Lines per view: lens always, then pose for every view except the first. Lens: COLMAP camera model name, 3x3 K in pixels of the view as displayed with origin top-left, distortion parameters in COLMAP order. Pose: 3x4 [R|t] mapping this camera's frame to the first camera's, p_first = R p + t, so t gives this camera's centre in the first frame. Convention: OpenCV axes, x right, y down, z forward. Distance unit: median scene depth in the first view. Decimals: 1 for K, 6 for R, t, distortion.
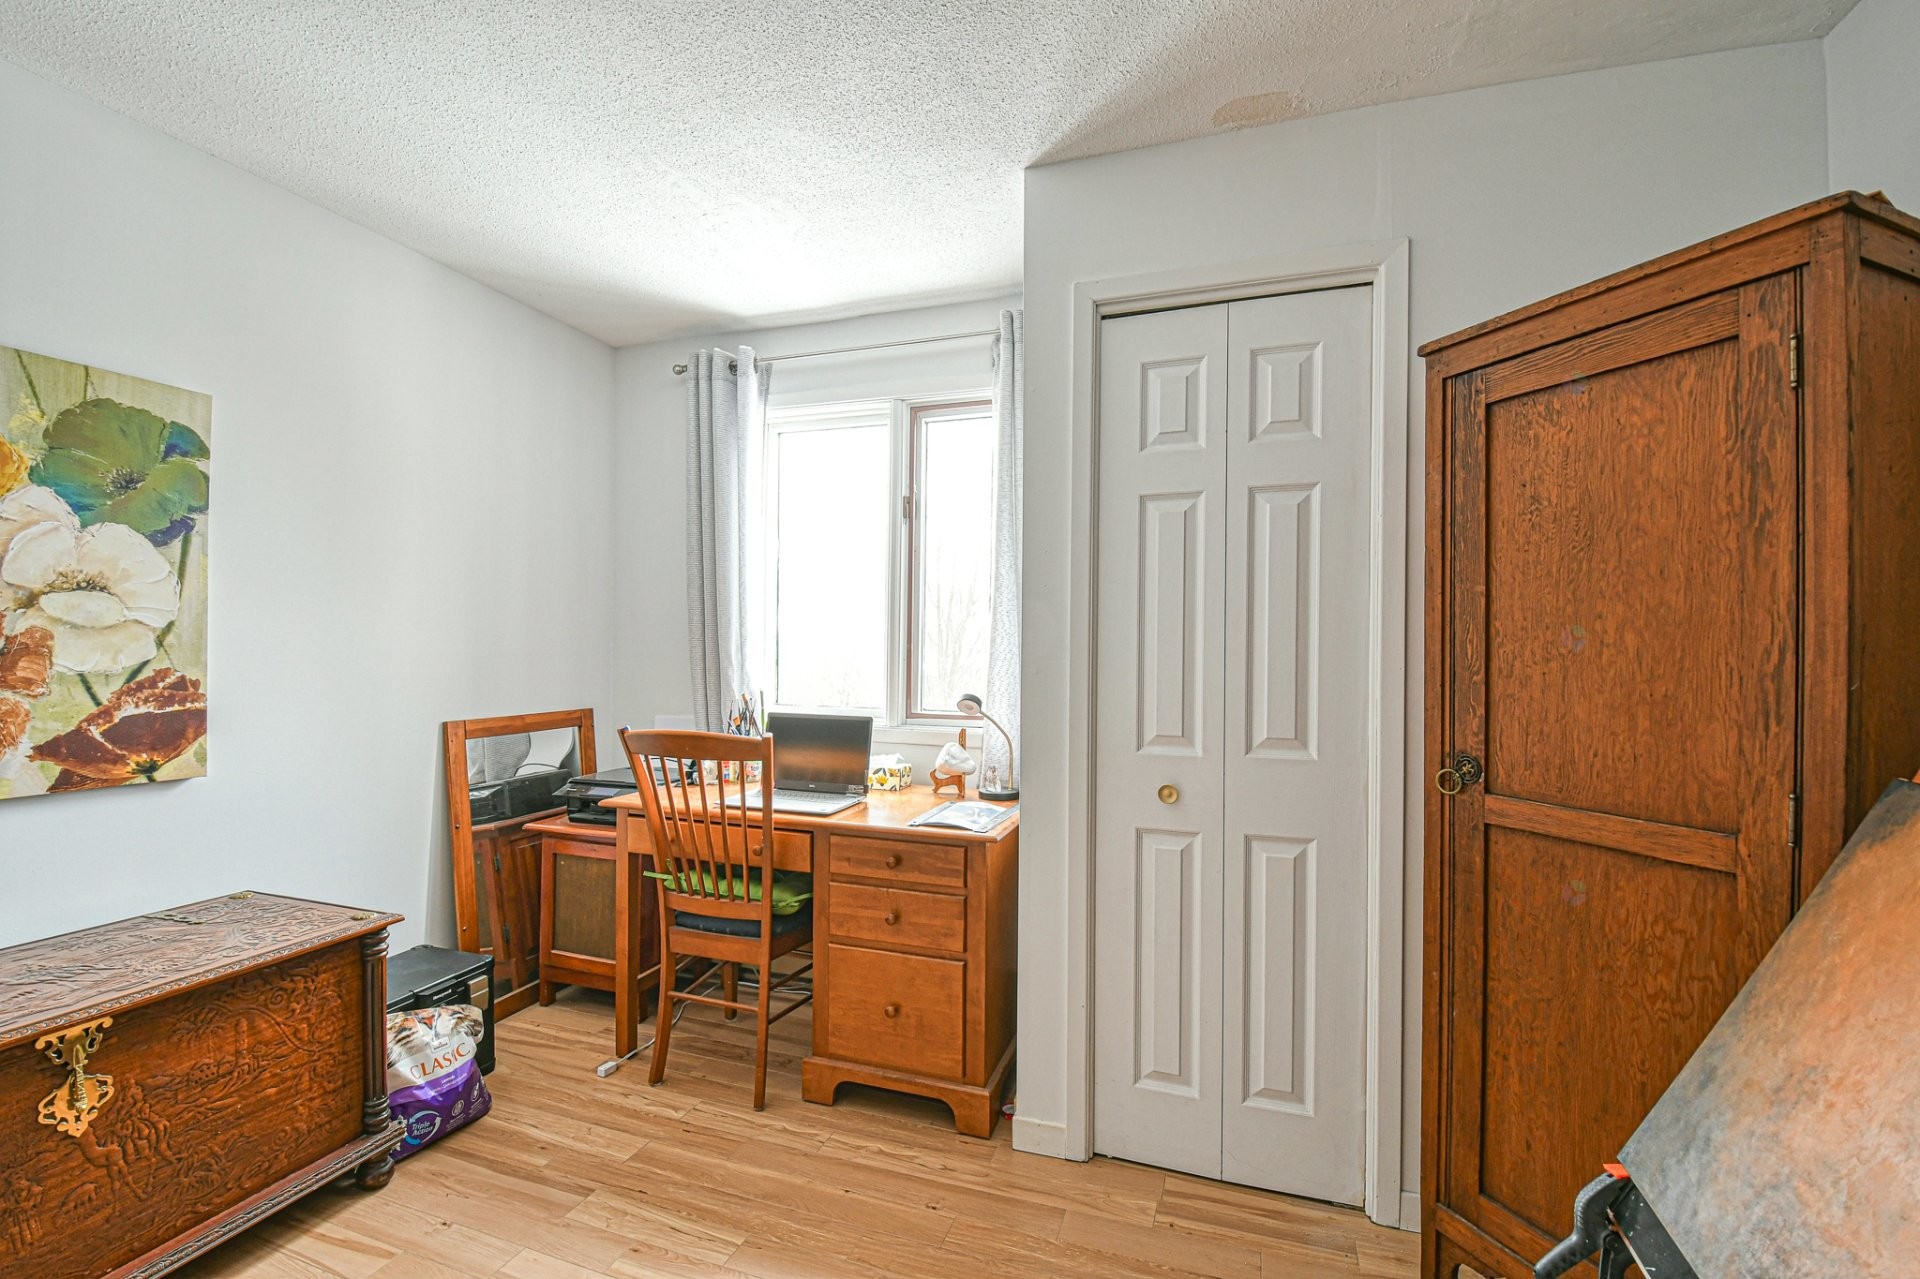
lens RADIAL K [[842.6, 0, 960.2], [0, 842.6, 654.1], [0, 0, 1]] dist [-0.003527, -0.001048]
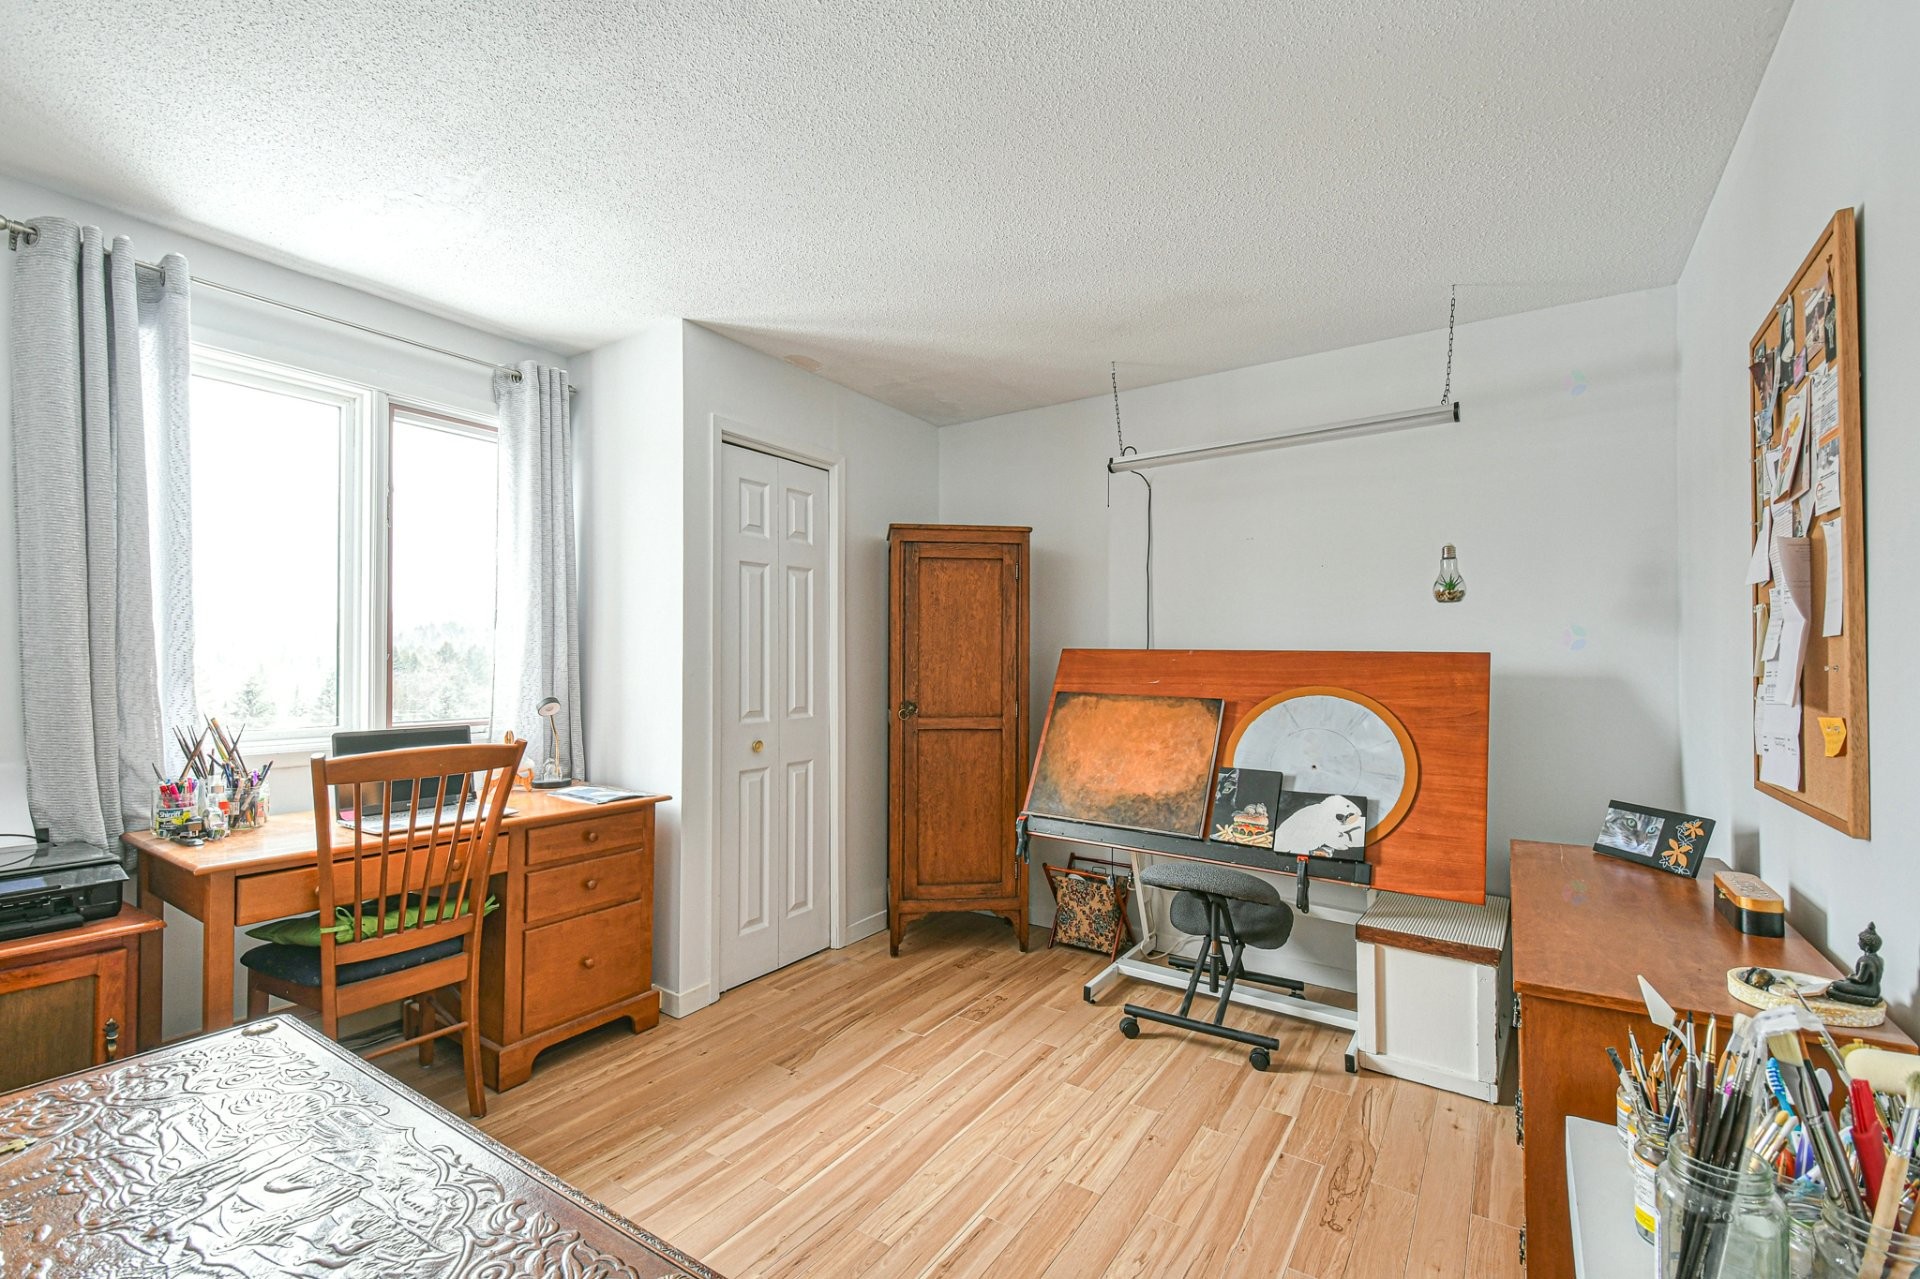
lens RADIAL K [[842.6, 0, 958.7], [0, 842.6, 645.2], [0, 0, 1]] dist [-0.003527, -0.001048]
pose [[0.234087, 0.008088, 0.972182, -1.231104], [0.002789, 0.999956, -0.008991, -0.014550], [-0.972212, 0.004816, 0.234054, 0.231928]]
